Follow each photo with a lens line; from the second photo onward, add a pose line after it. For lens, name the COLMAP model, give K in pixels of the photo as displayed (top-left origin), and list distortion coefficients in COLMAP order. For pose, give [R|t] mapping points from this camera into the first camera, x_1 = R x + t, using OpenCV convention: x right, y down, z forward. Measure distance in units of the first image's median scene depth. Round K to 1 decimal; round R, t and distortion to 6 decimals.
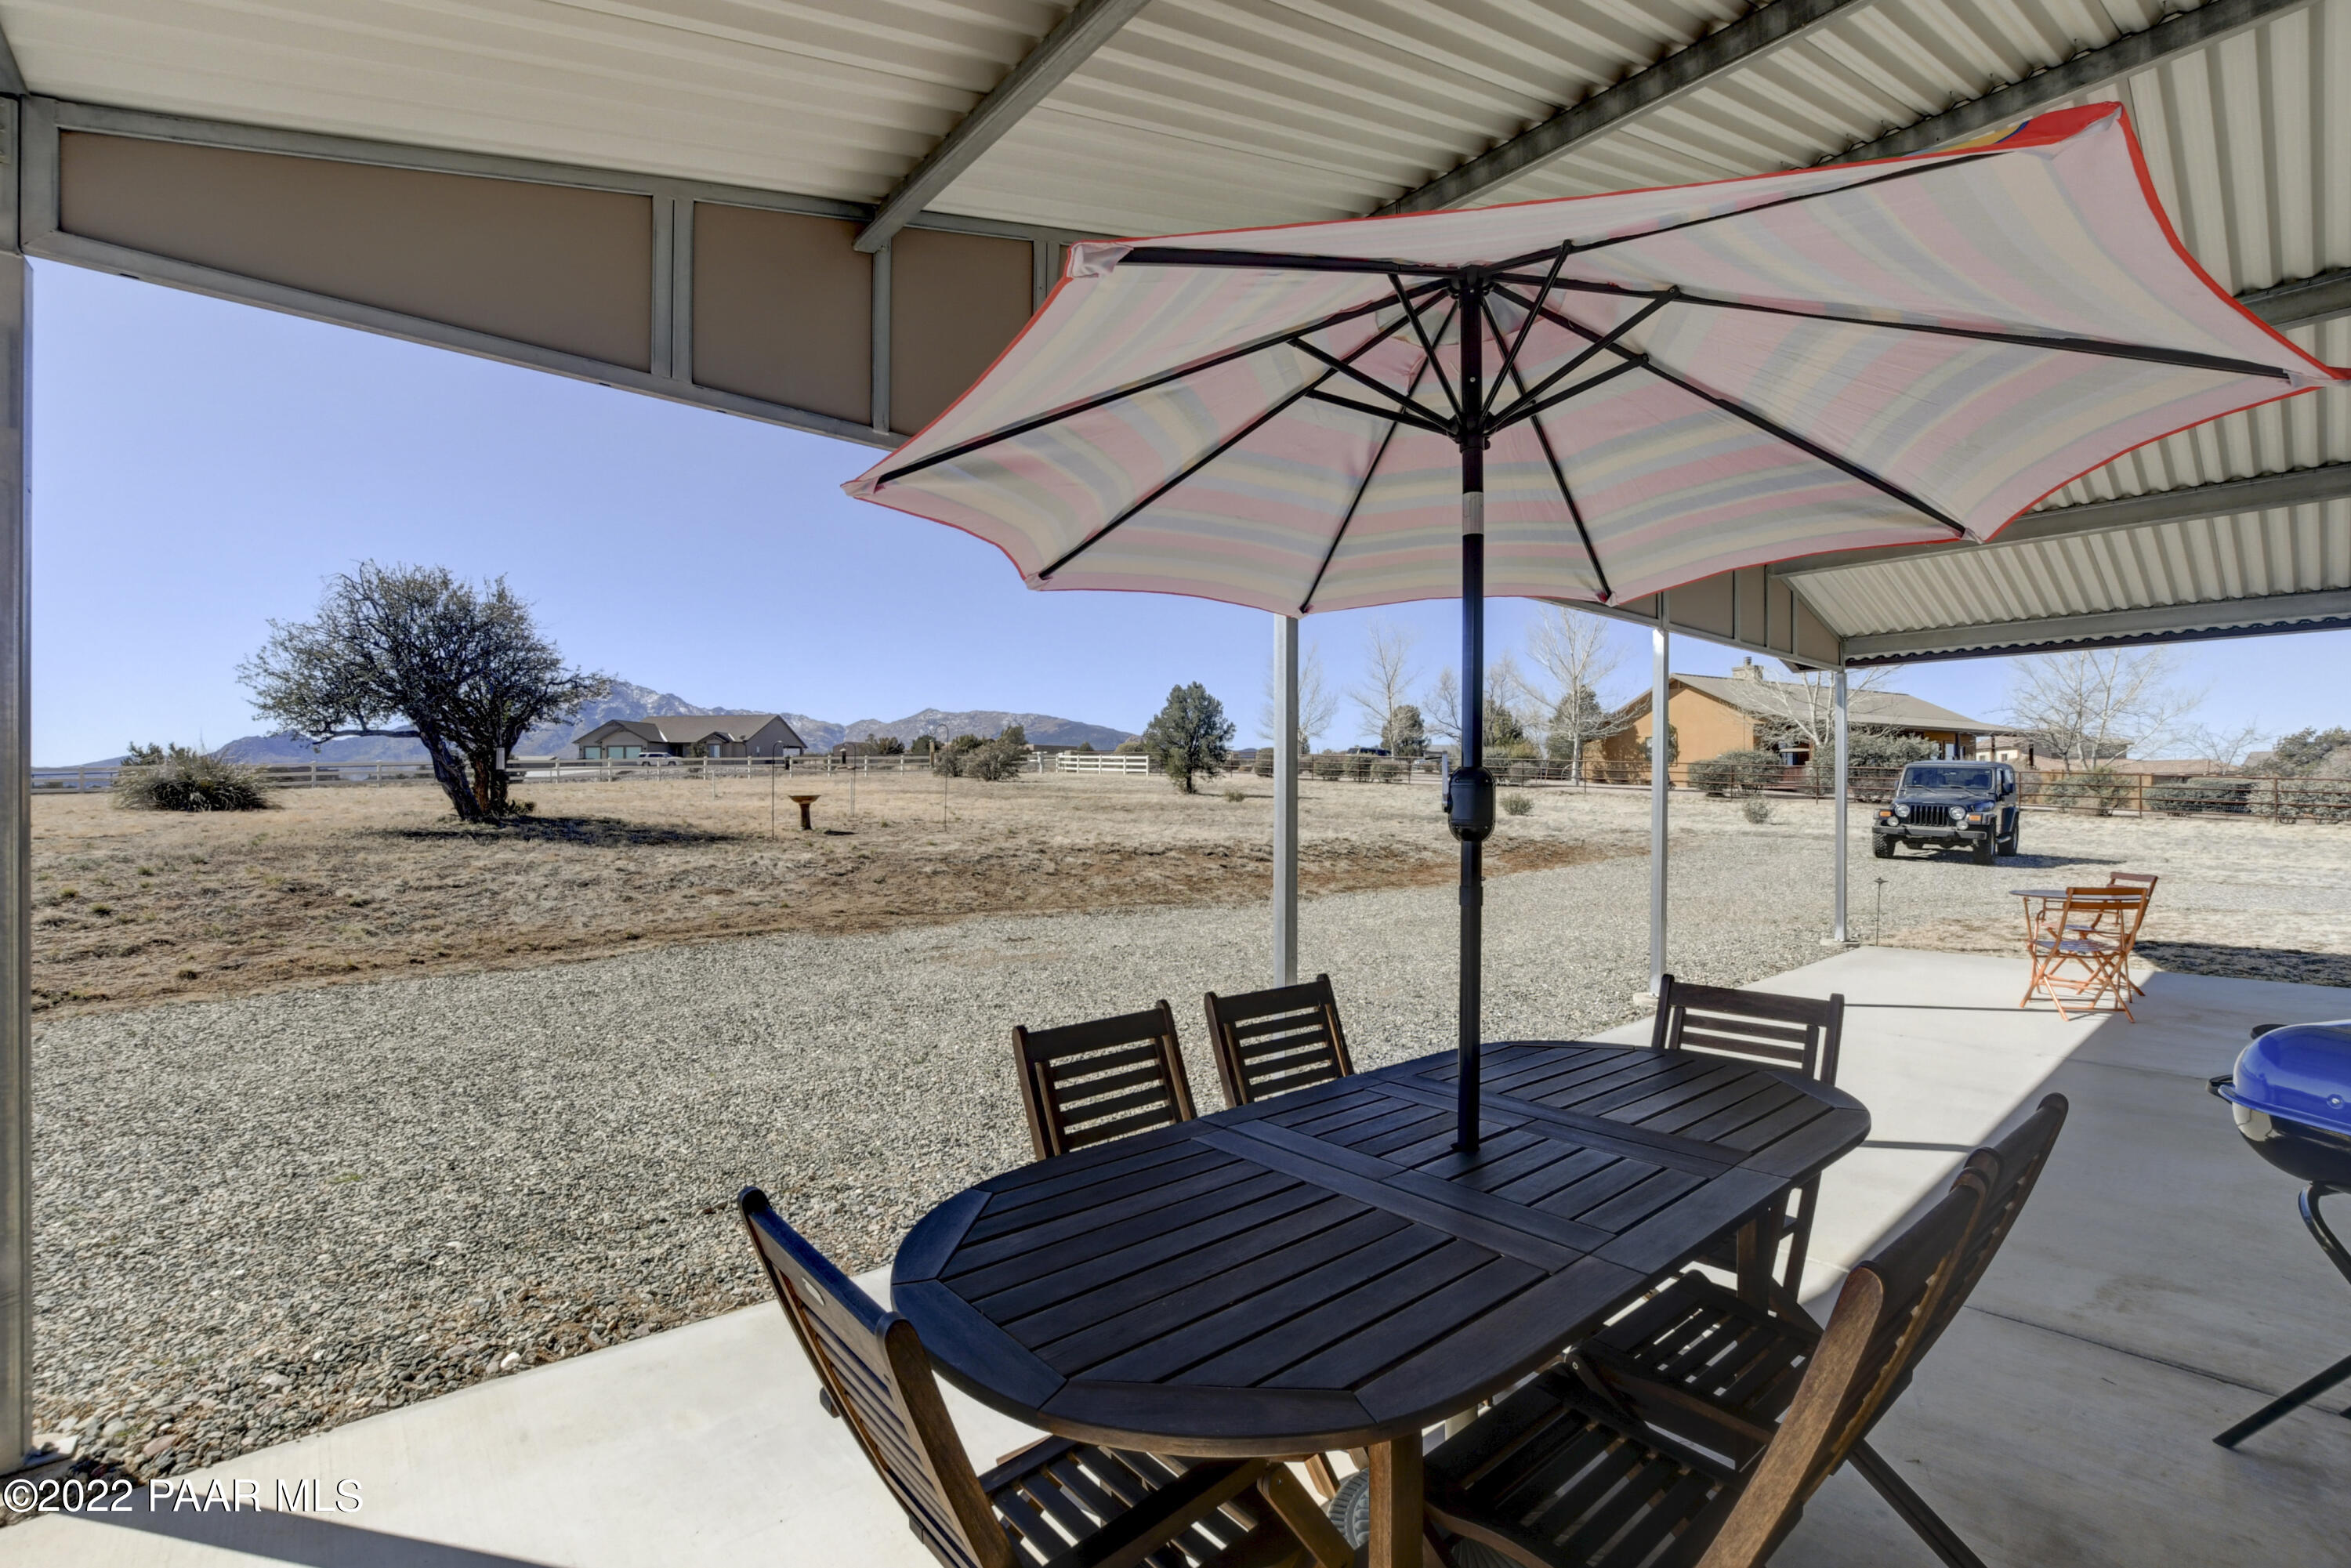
lens RADIAL K [[1072.3, 0, 1169.1], [0, 1072.3, 787.6], [0, 0, 1]] dist [-0.021112, 0.004341]
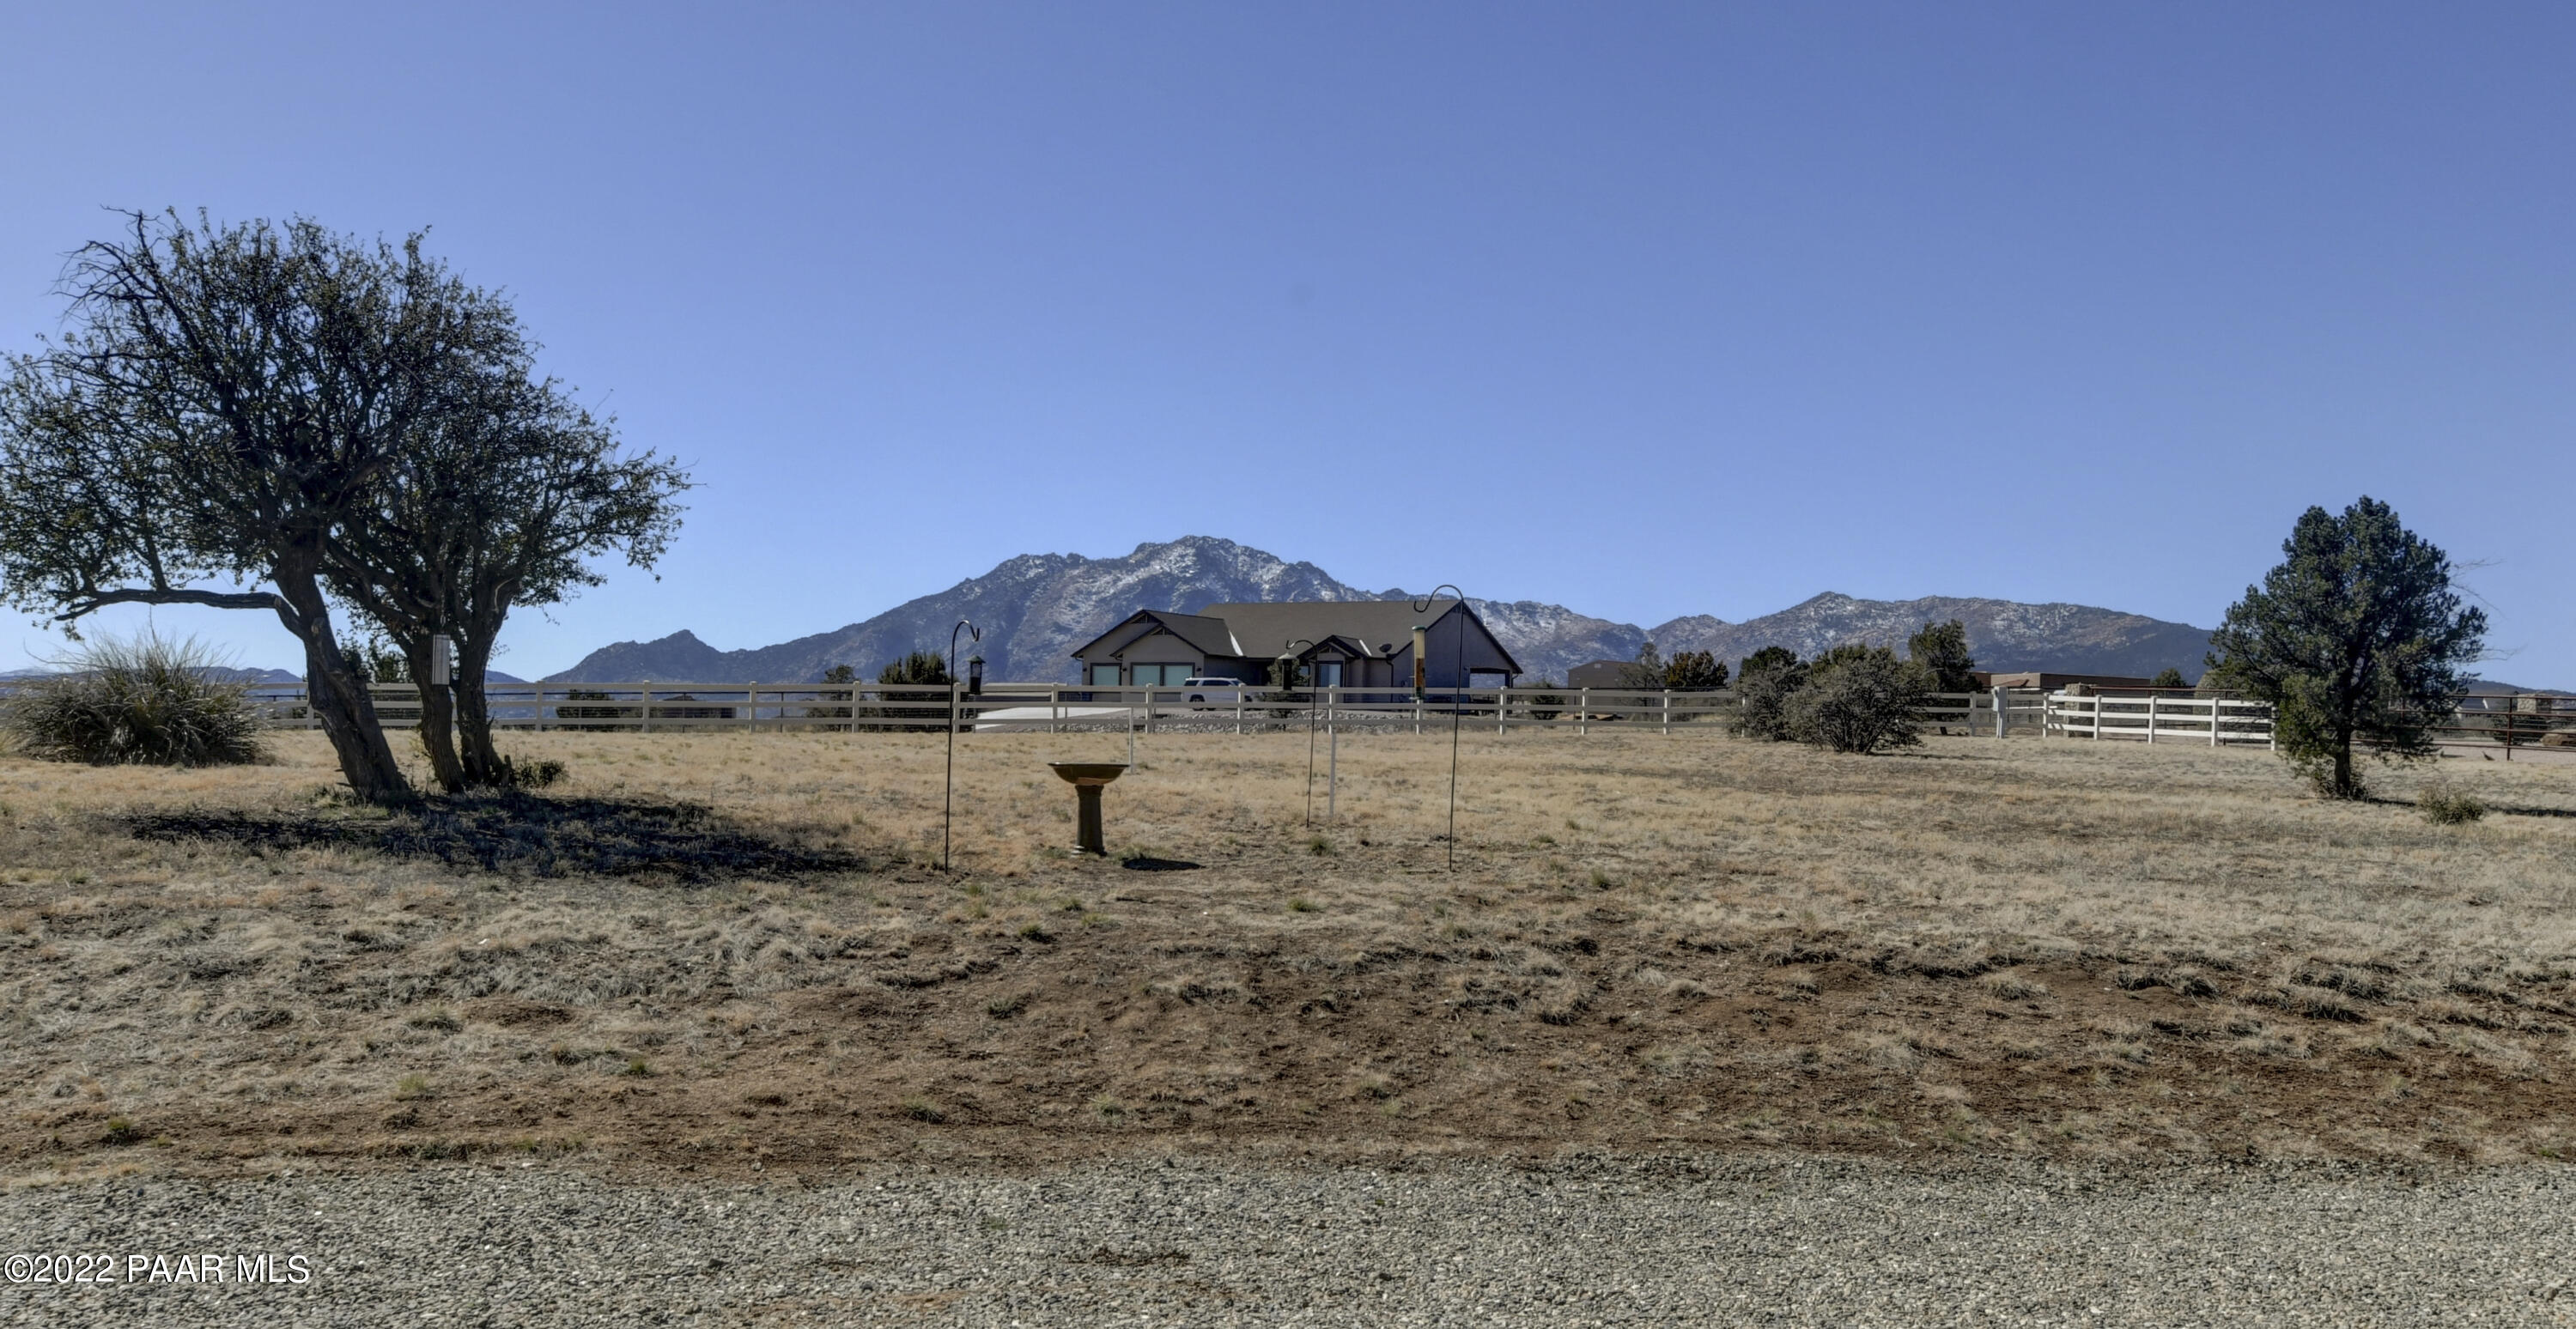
lens RADIAL K [[2391.6, 0, 1308.3], [0, 2391.6, 674.6], [0, 0, 1]] dist [-0.003907, 0.000000]
pose [[0.907070, 0.012838, -0.420784, 0.041222], [-0.029274, 0.999039, -0.032625, 0.000333], [0.419961, 0.041912, 0.906574, 0.098358]]
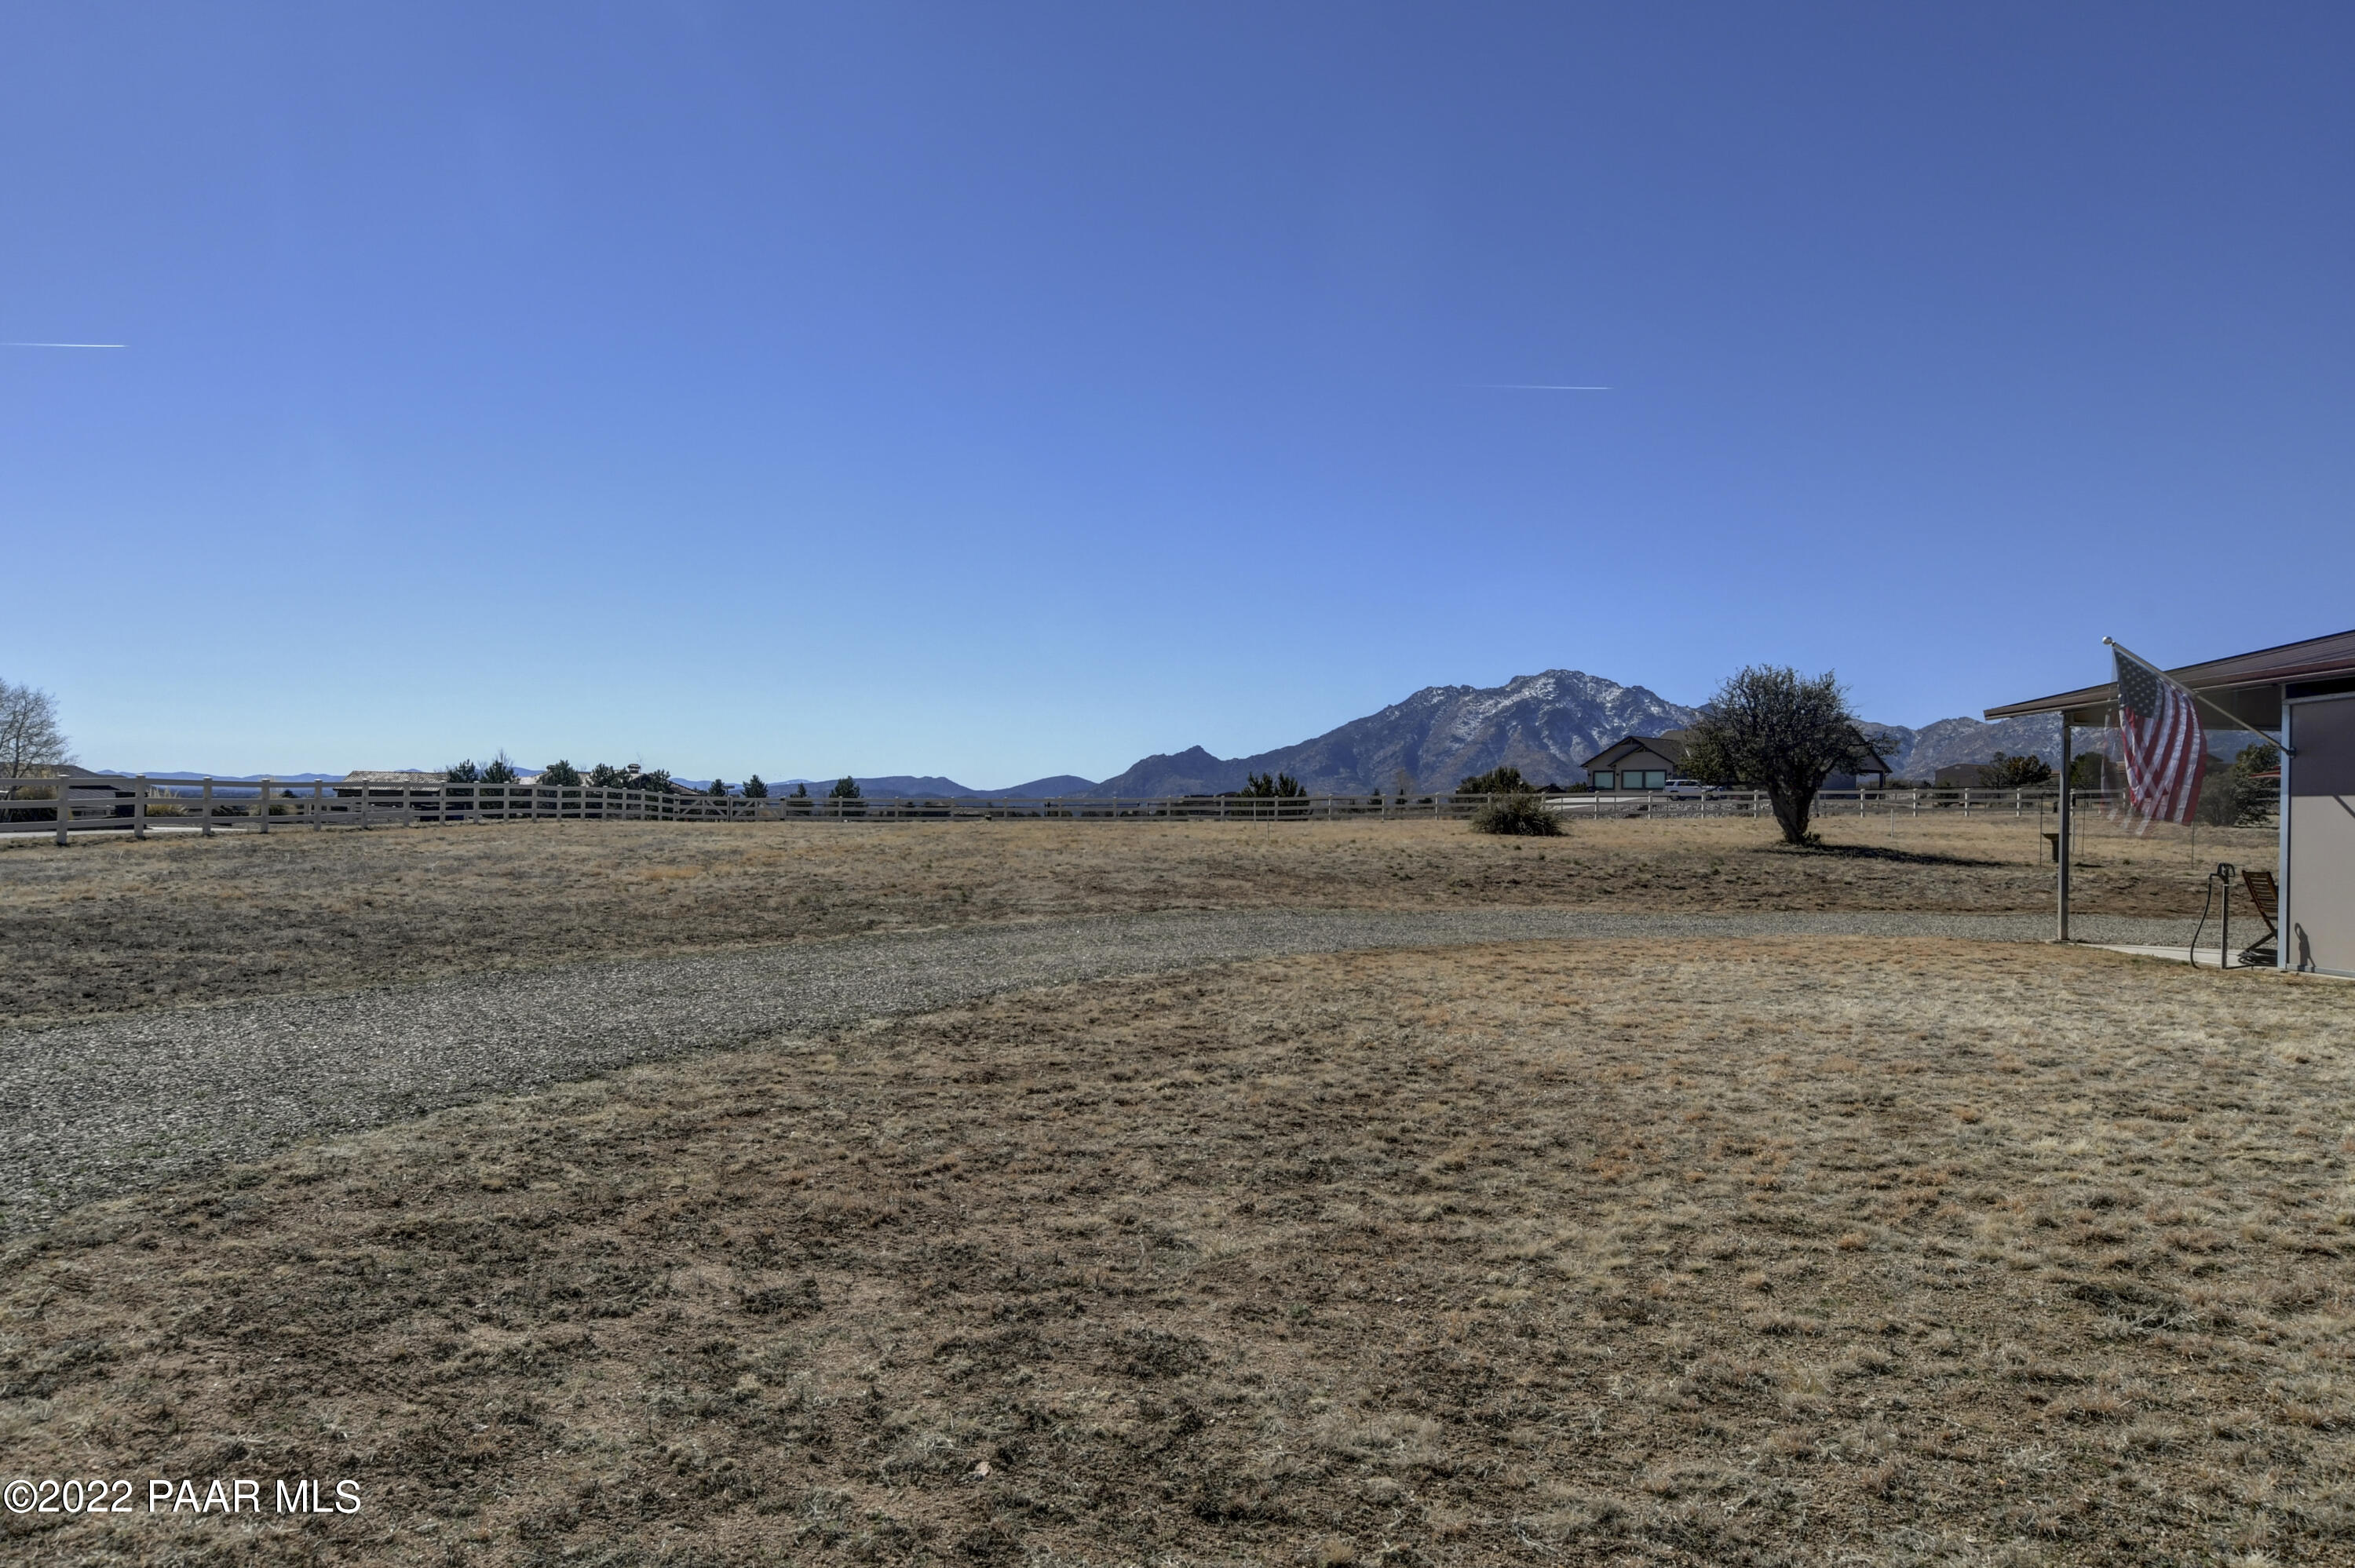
lens RADIAL K [[1700.1, 0, 1176.9], [0, 1700.1, 789.6], [0, 0, 1]] dist [0.045865, 0.001797]
pose [[0.765026, 0.005536, -0.643976, 0.061337], [-0.020758, 0.999655, -0.016066, 0.004177], [0.643665, 0.025658, 0.764877, -0.463981]]
